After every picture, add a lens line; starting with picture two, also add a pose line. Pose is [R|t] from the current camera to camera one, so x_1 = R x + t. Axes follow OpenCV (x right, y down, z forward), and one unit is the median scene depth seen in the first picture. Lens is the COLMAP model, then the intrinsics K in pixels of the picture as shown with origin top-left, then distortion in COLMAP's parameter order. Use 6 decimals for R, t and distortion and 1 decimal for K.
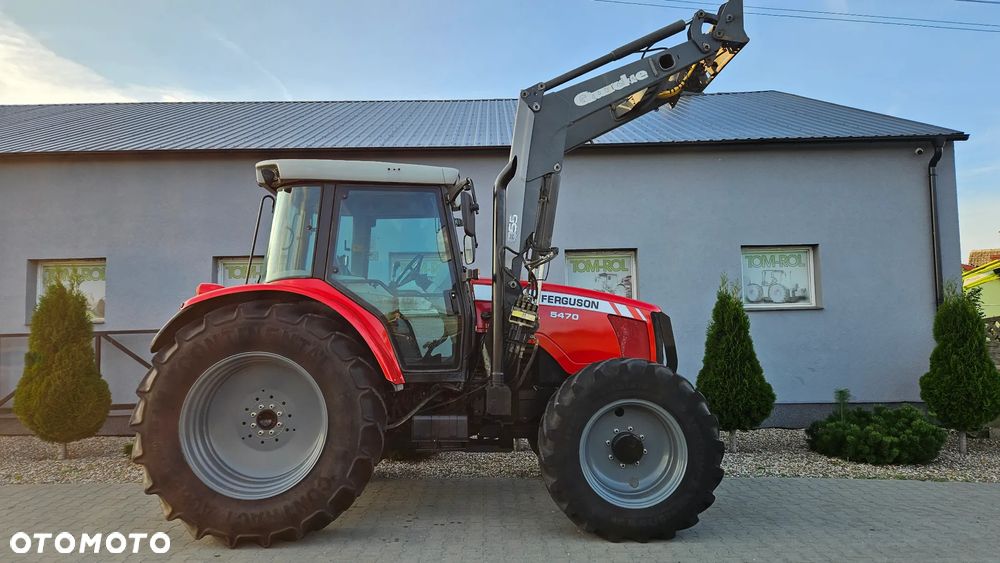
lens RADIAL K [[624.9, 0, 520.9], [0, 624.9, 290.0], [0, 0, 1]] dist [0.055914, -0.024251]
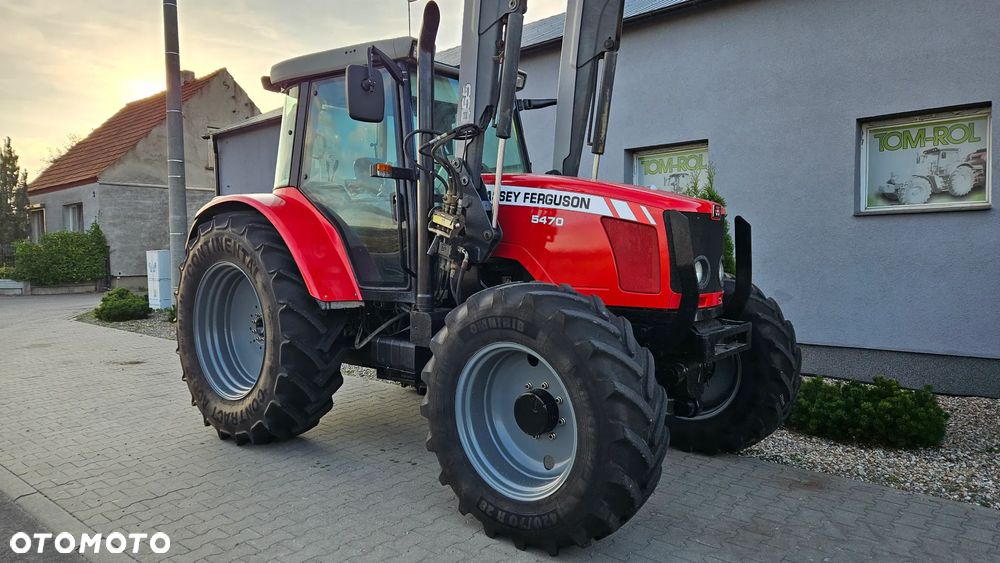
lens RADIAL K [[664.3, 0, 492.2], [0, 664.3, 284.5], [0, 0, 1]] dist [0.072981, -0.043900]
pose [[0.751269, 0.040112, -0.658776, 0.545253], [0.043822, 0.992917, 0.110433, 0.028291], [0.658539, -0.111834, 0.744190, 0.399386]]
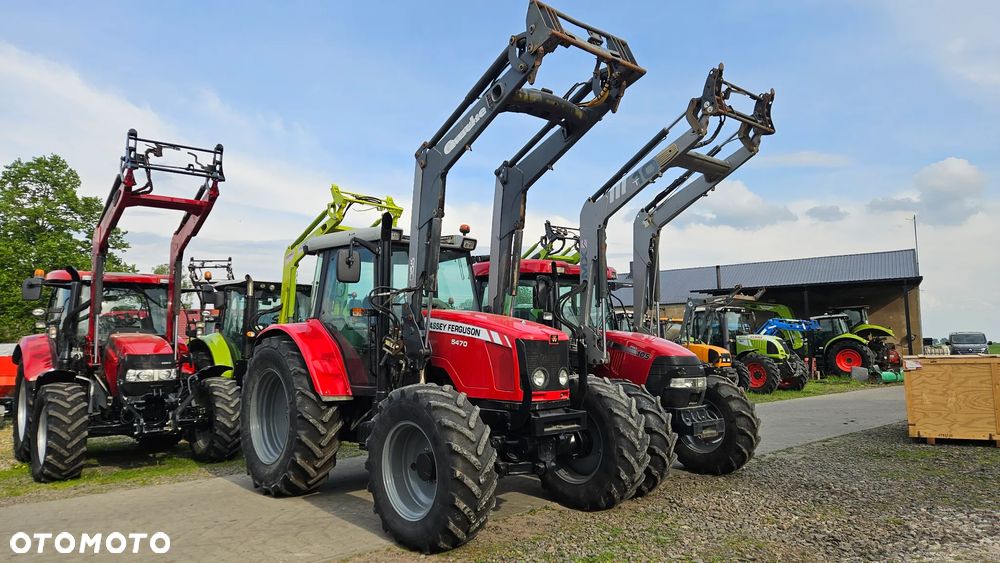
lens RADIAL K [[664.3, 0, 503.5], [0, 664.3, 286.0], [0, 0, 1]] dist [0.072981, -0.043900]
pose [[0.654912, -0.066149, -0.752804, 1.047553], [0.050284, 0.997768, -0.043929, -0.003646], [0.754030, -0.009084, 0.656777, 0.300825]]
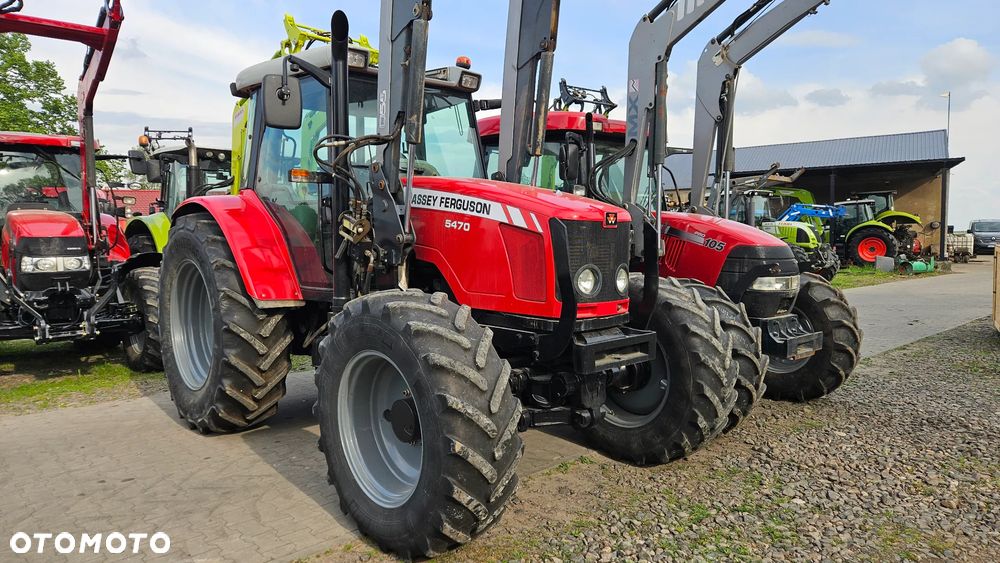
lens RADIAL K [[664.3, 0, 502.9], [0, 664.3, 278.0], [0, 0, 1]] dist [0.072981, -0.043900]
pose [[0.660230, 0.056445, -0.748939, 0.702525], [0.043129, 0.992677, 0.112836, 0.018368], [0.749824, -0.106799, 0.652961, 0.555976]]
